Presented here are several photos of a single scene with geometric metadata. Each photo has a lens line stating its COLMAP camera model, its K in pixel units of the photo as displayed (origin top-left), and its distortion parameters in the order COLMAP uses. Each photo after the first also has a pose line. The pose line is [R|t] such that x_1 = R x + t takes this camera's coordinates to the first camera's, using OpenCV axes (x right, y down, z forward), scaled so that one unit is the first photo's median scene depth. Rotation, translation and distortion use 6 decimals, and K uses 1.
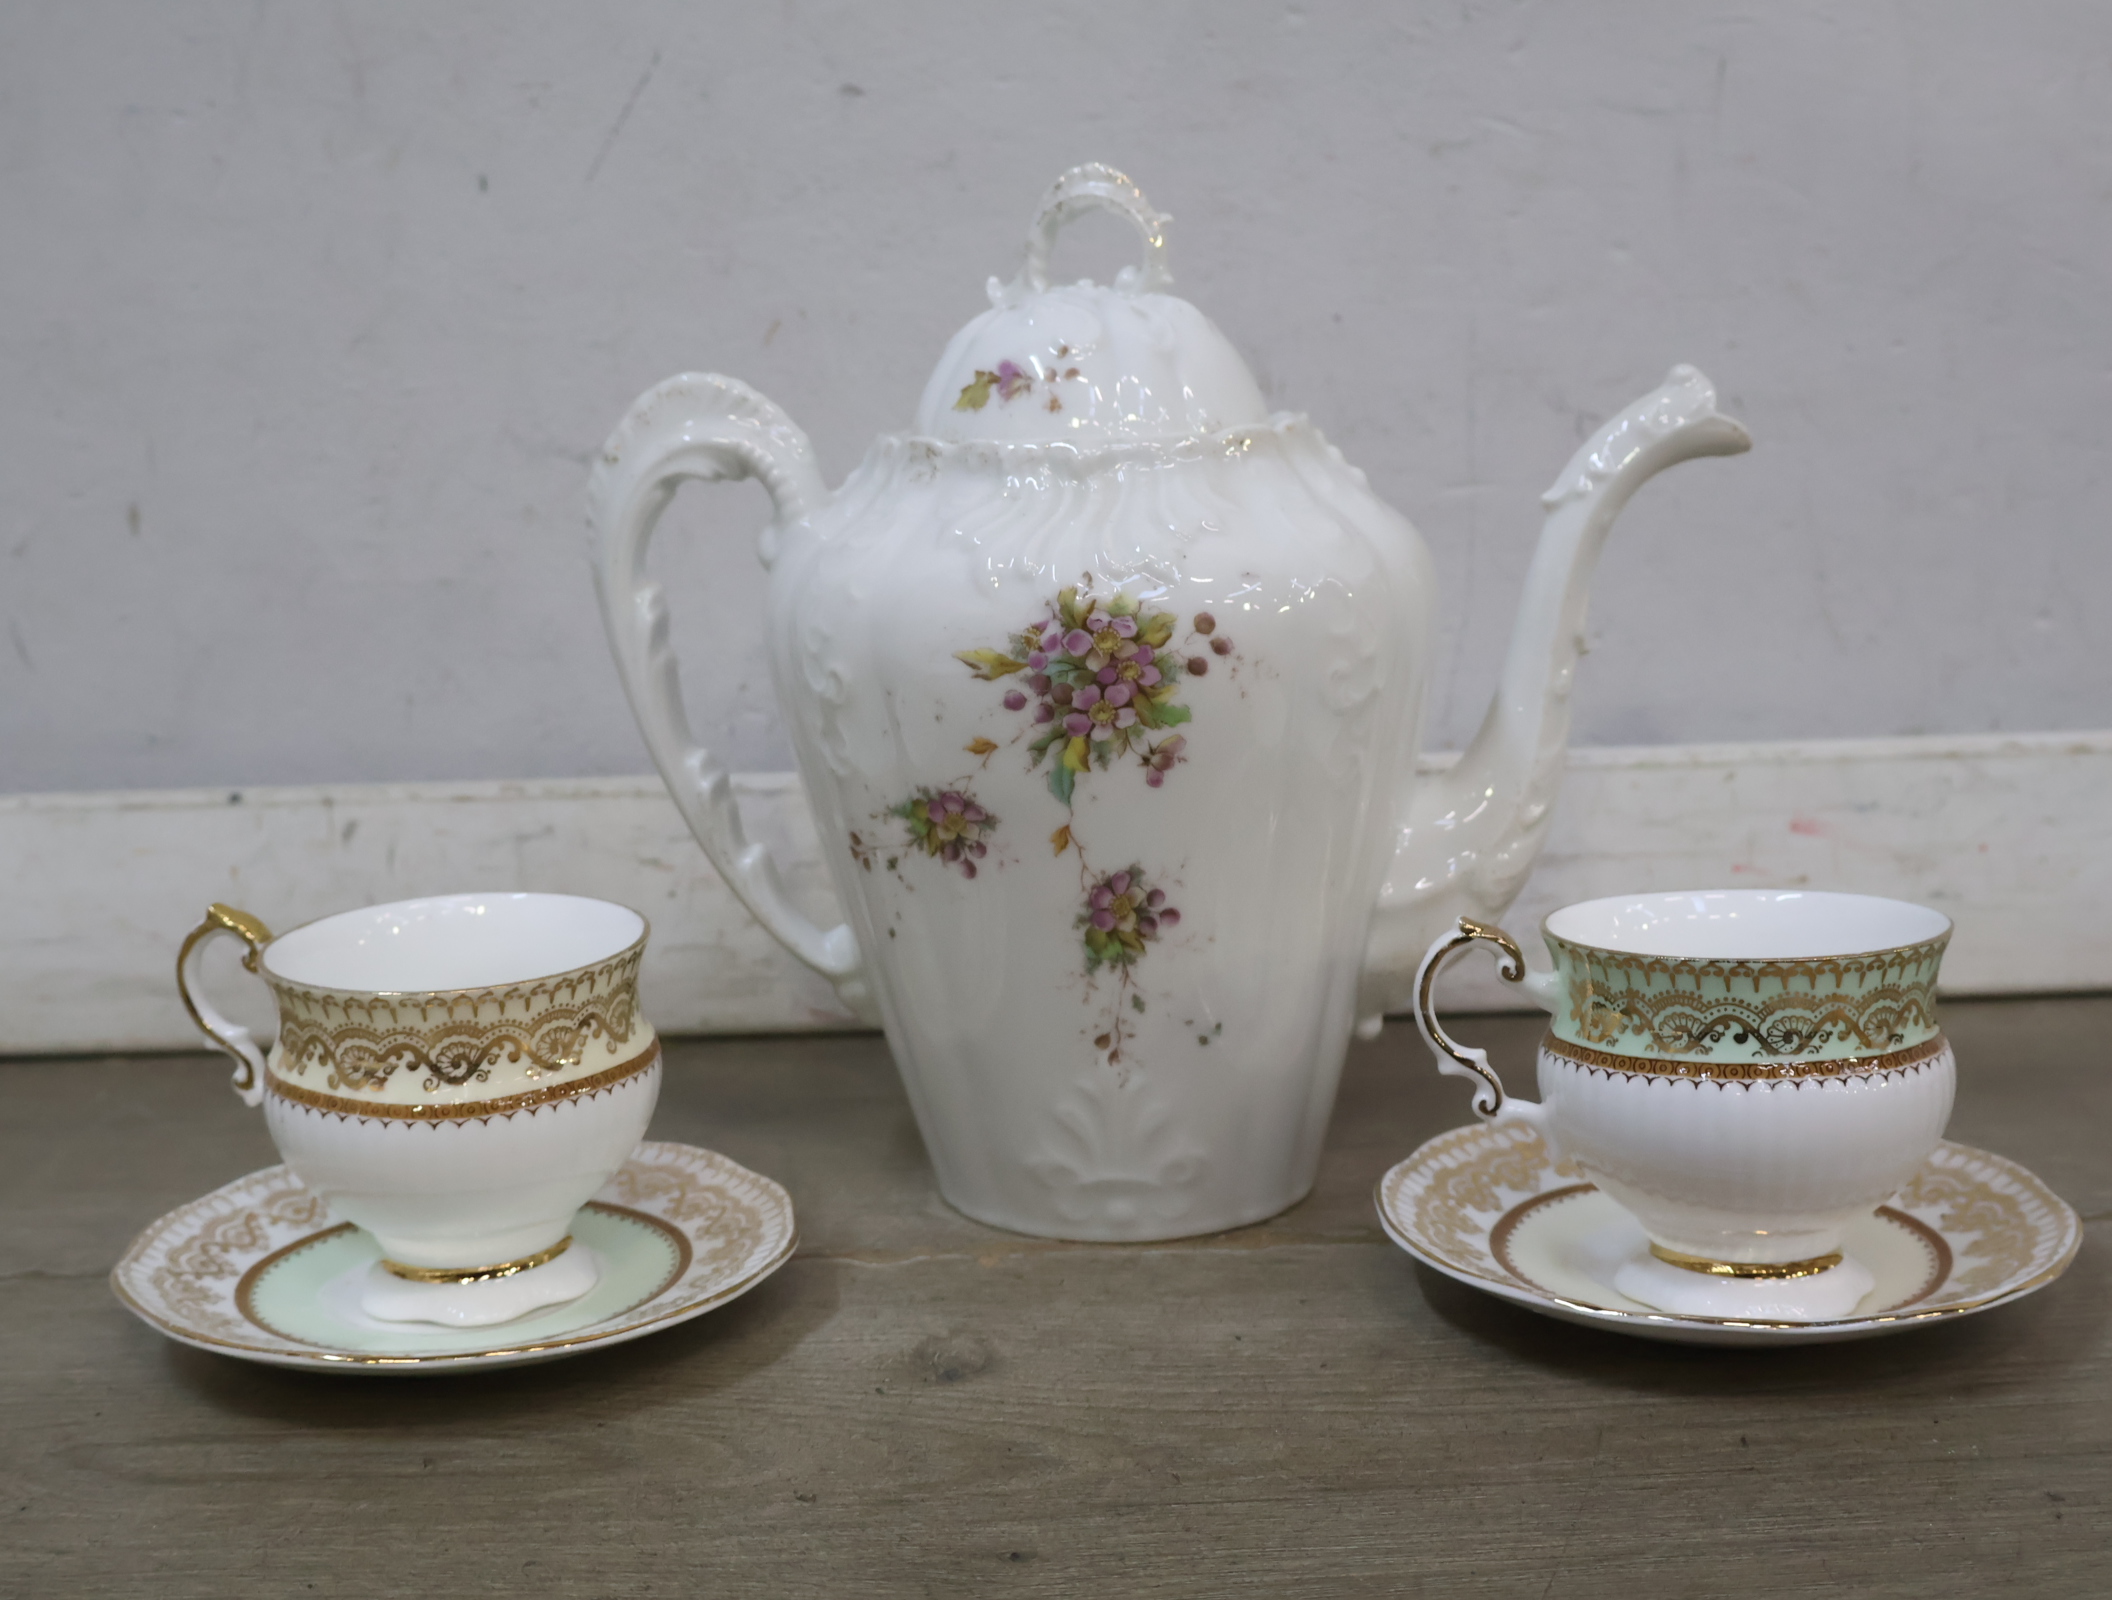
lens RADIAL K [[2695.4, 0, 1056.0], [0, 2695.4, 800.0], [0, 0, 1]] dist [0.006640, -0.001531]
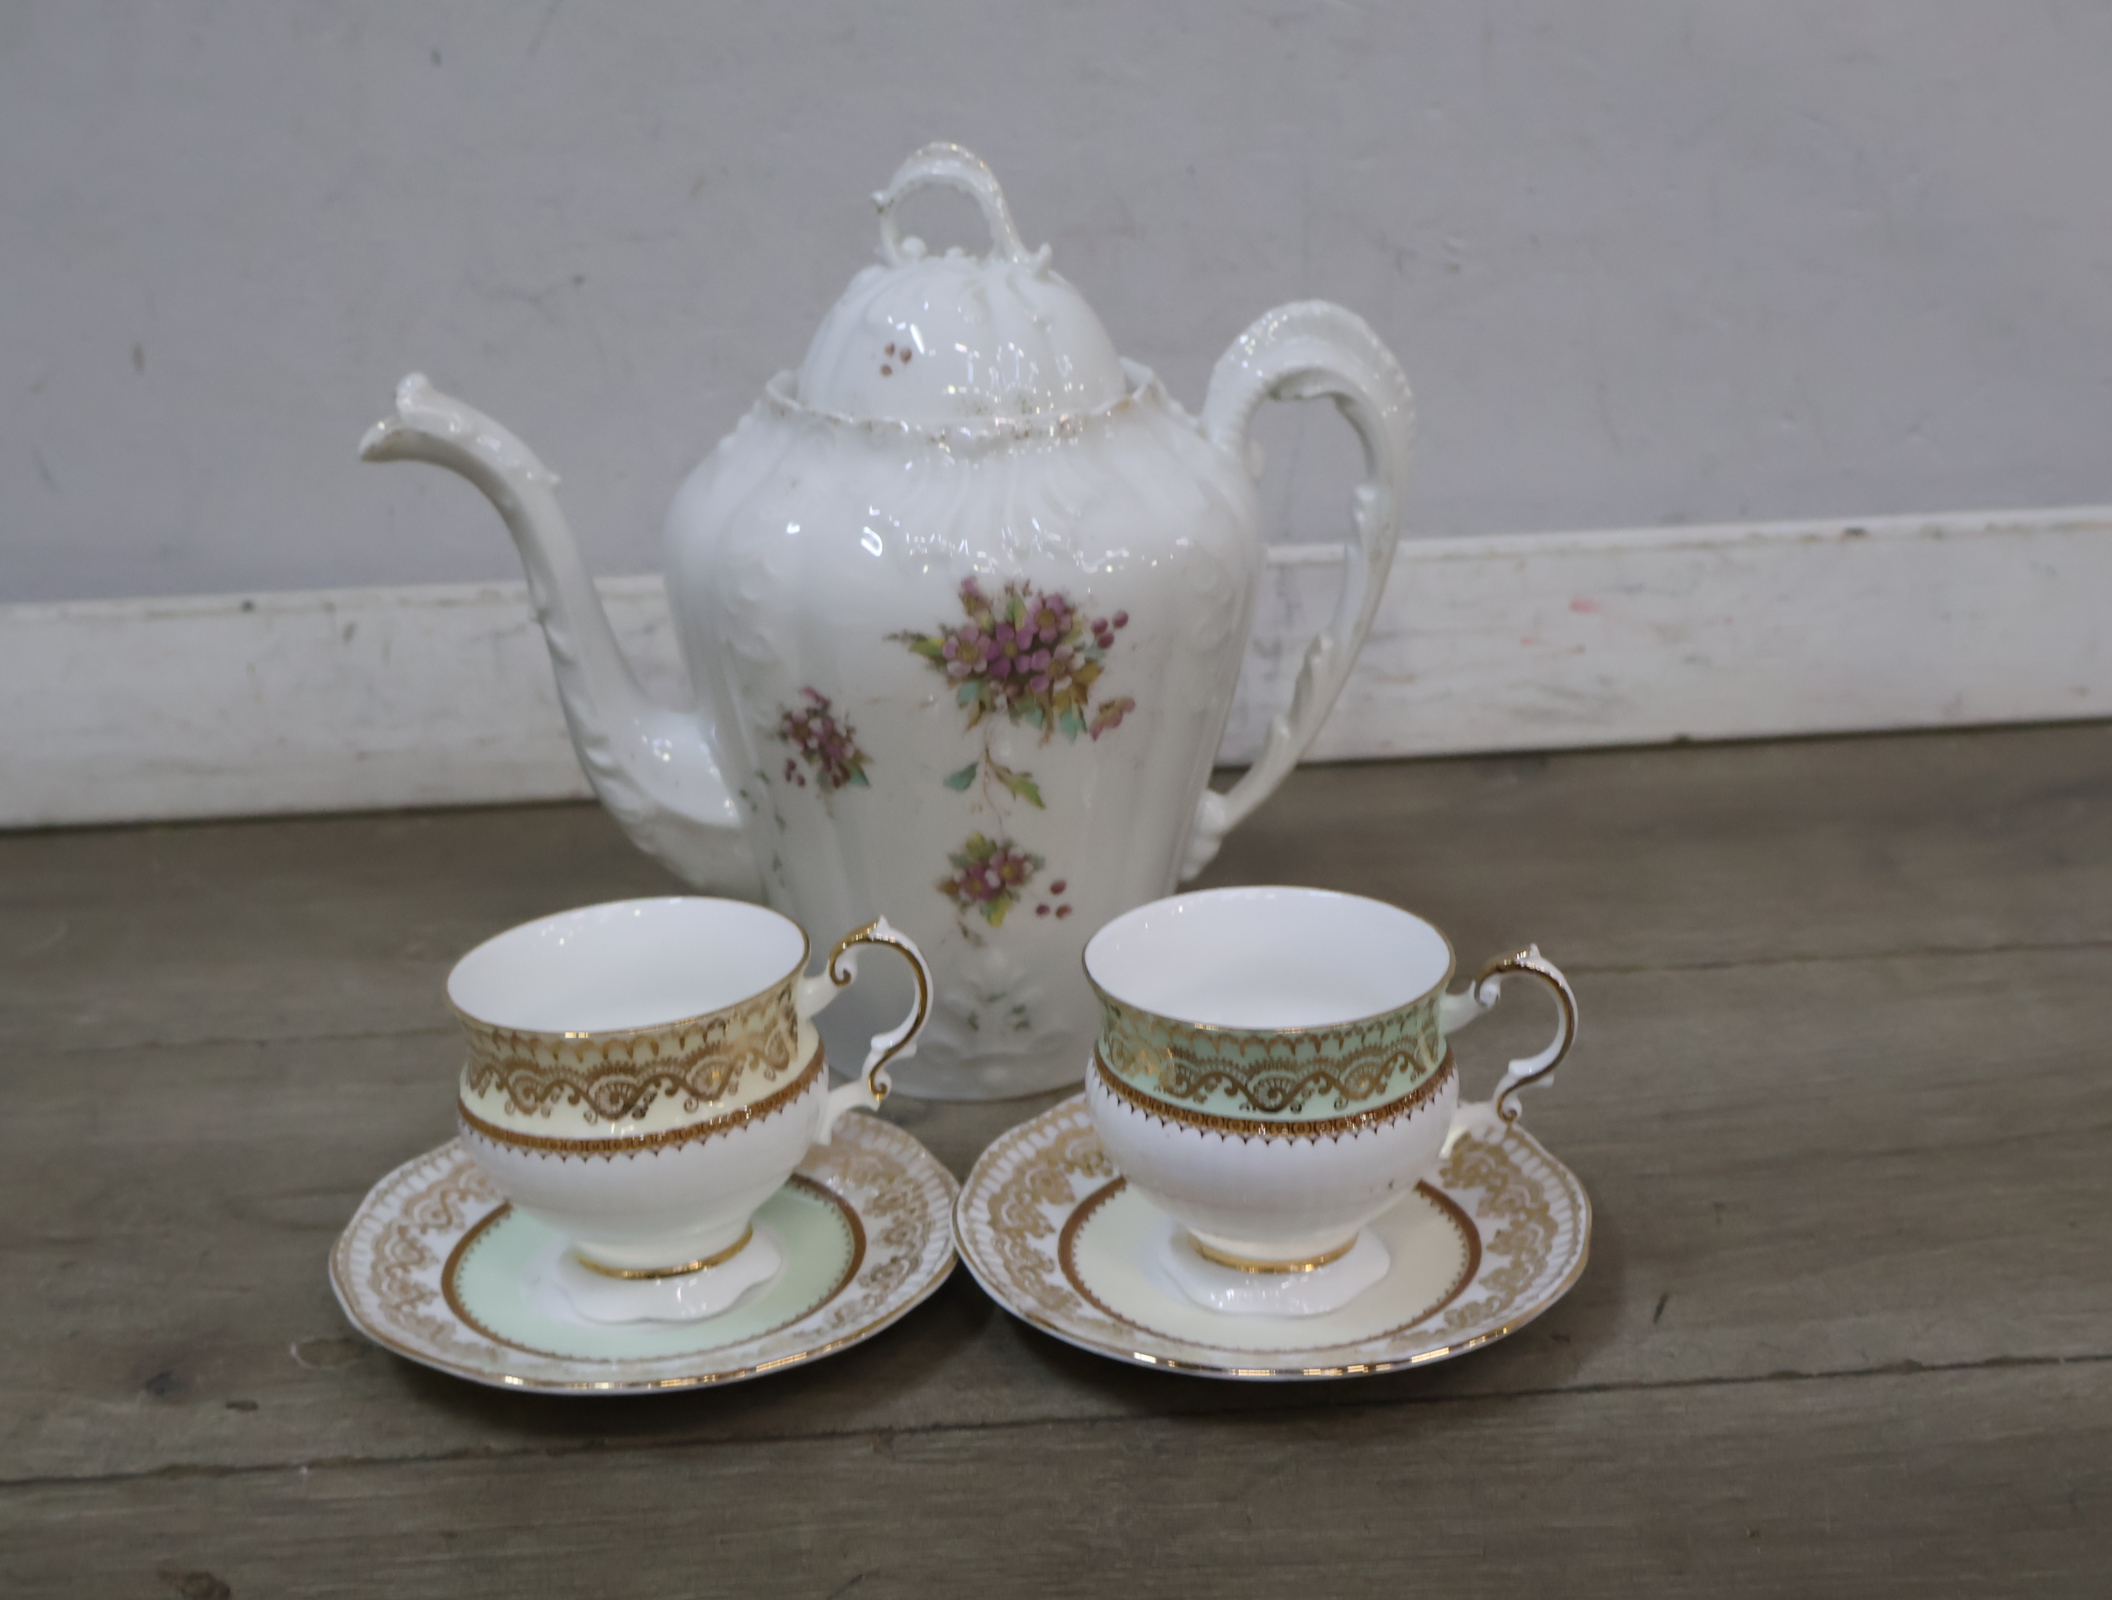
lens RADIAL K [[2707.6, 0, 1056.0], [0, 2707.6, 800.0], [0, 0, 1]] dist [0.012663, 0.006747]
pose [[0.998335, -0.022253, 0.053217, -0.035181], [0.013176, 0.986172, 0.165202, -0.178399], [-0.056157, -0.164226, 0.984823, -0.306323]]
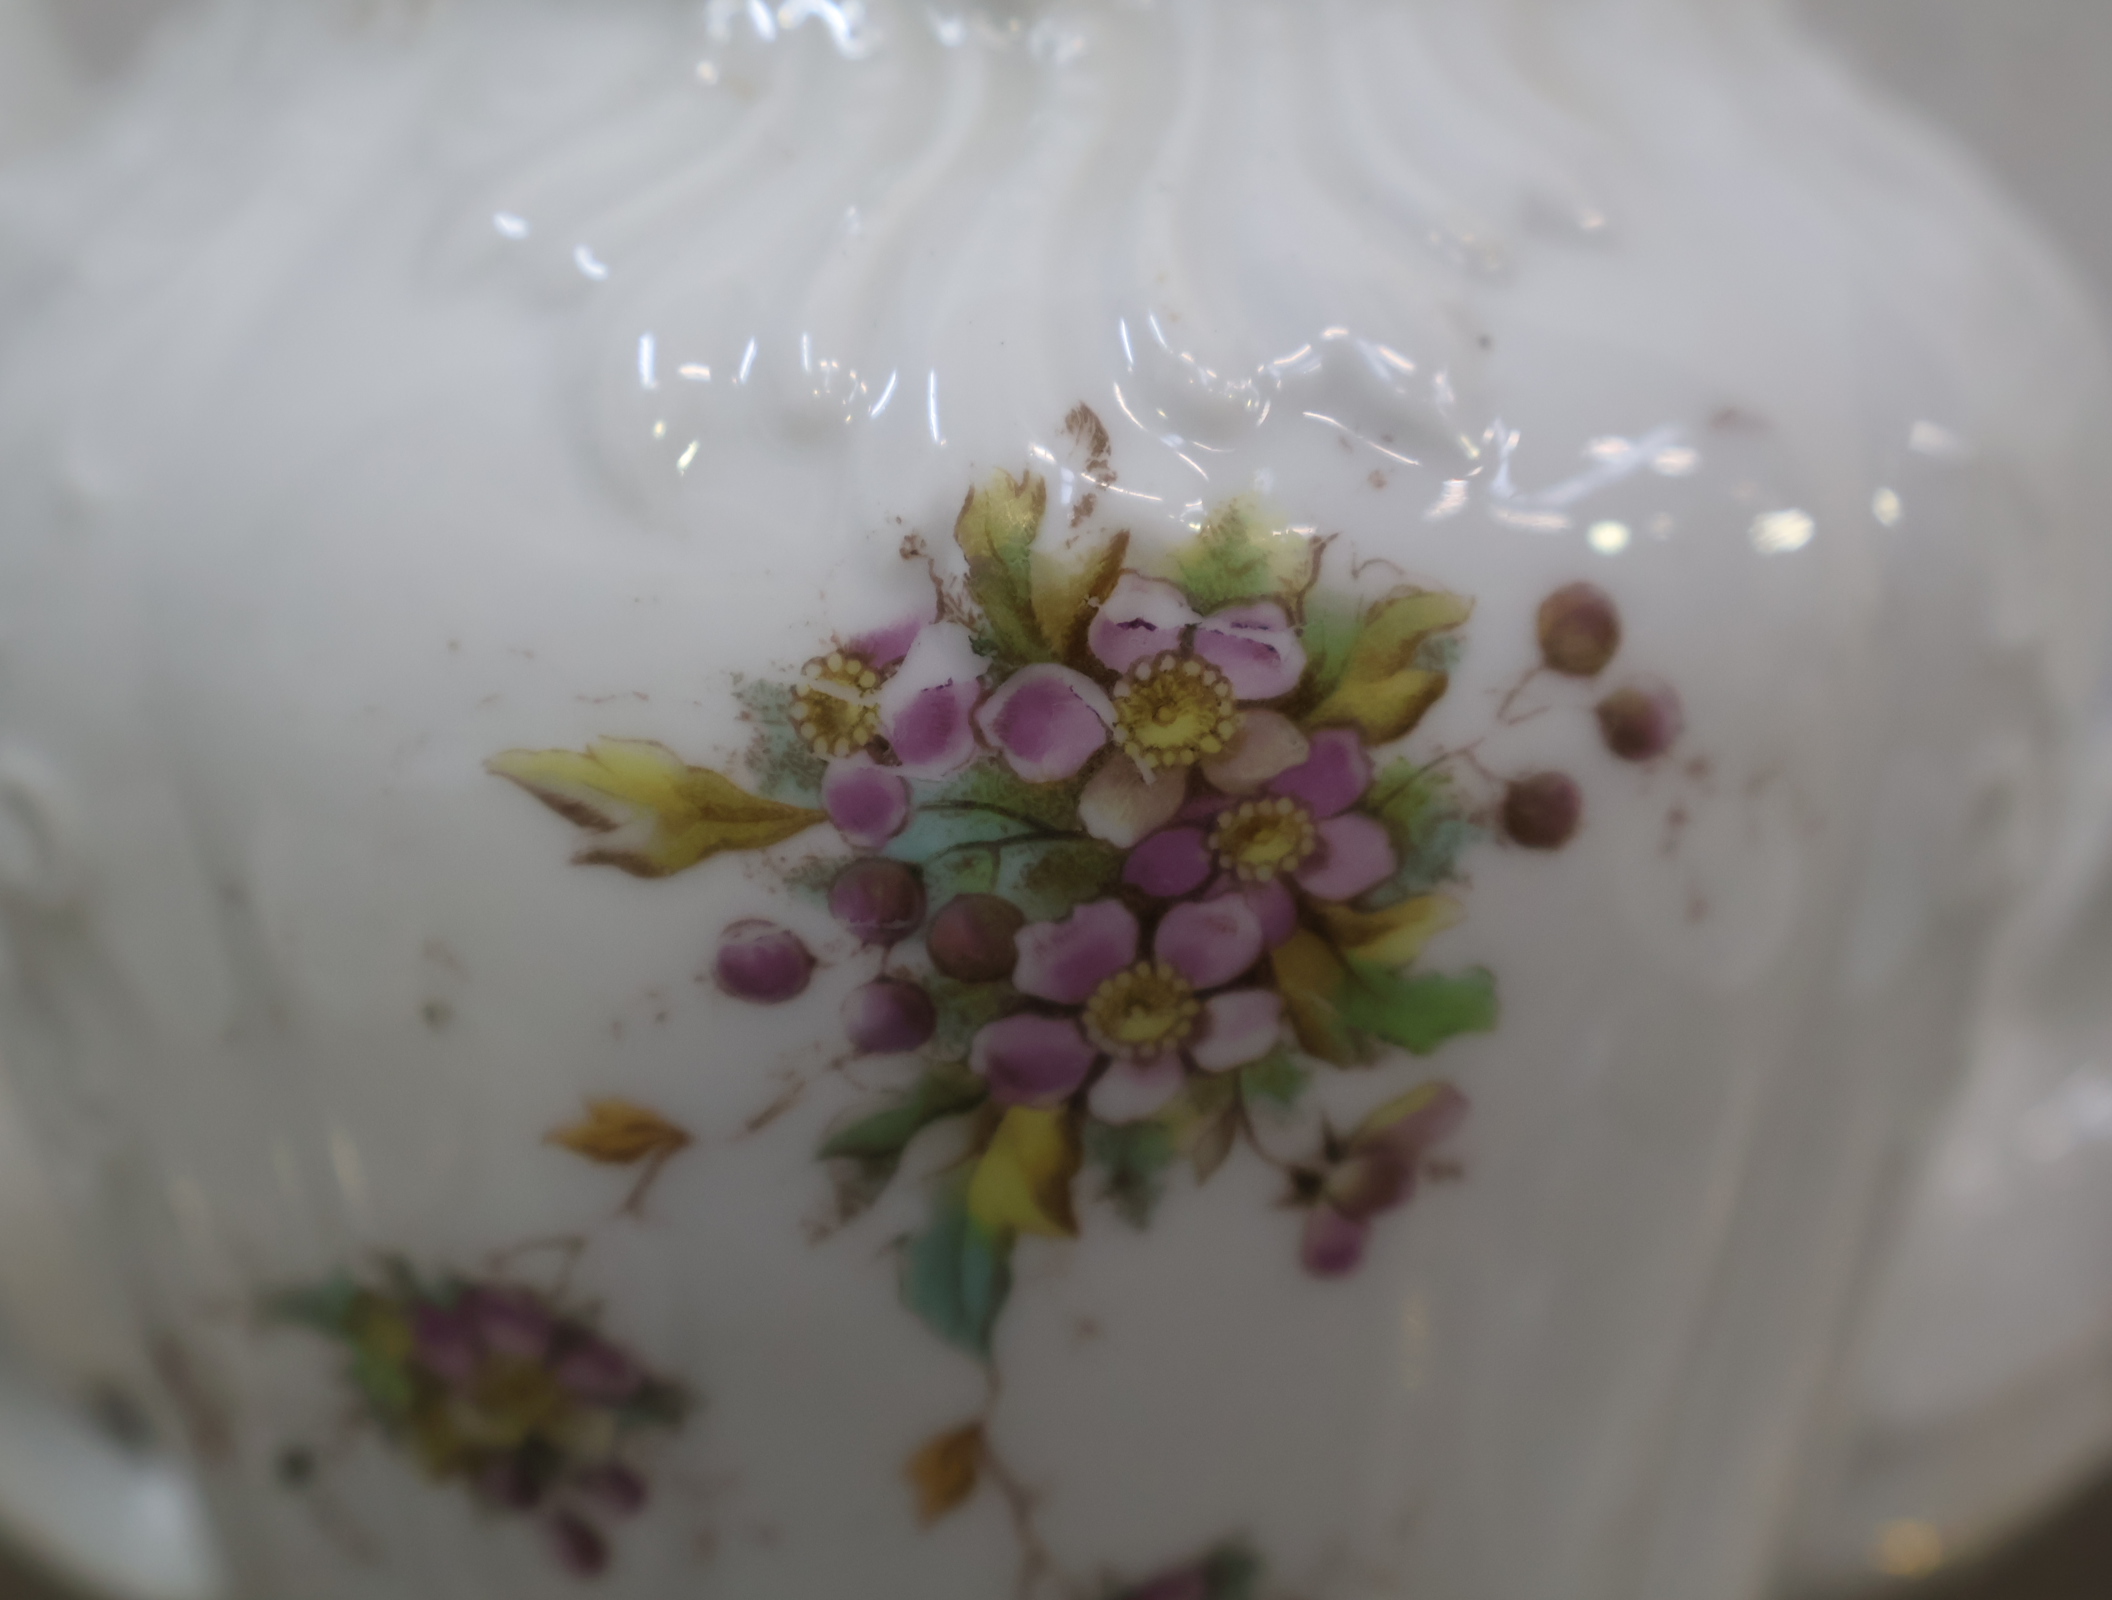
lens RADIAL K [[2718.4, 0, 1056.0], [0, 2718.4, 800.0], [0, 0, 1]] dist [0.011219, -0.045926]
pose [[0.991633, -0.011770, 0.128552, -0.019473], [0.000950, 0.996474, 0.083901, -0.067507], [-0.129086, -0.083077, 0.988147, 0.735606]]
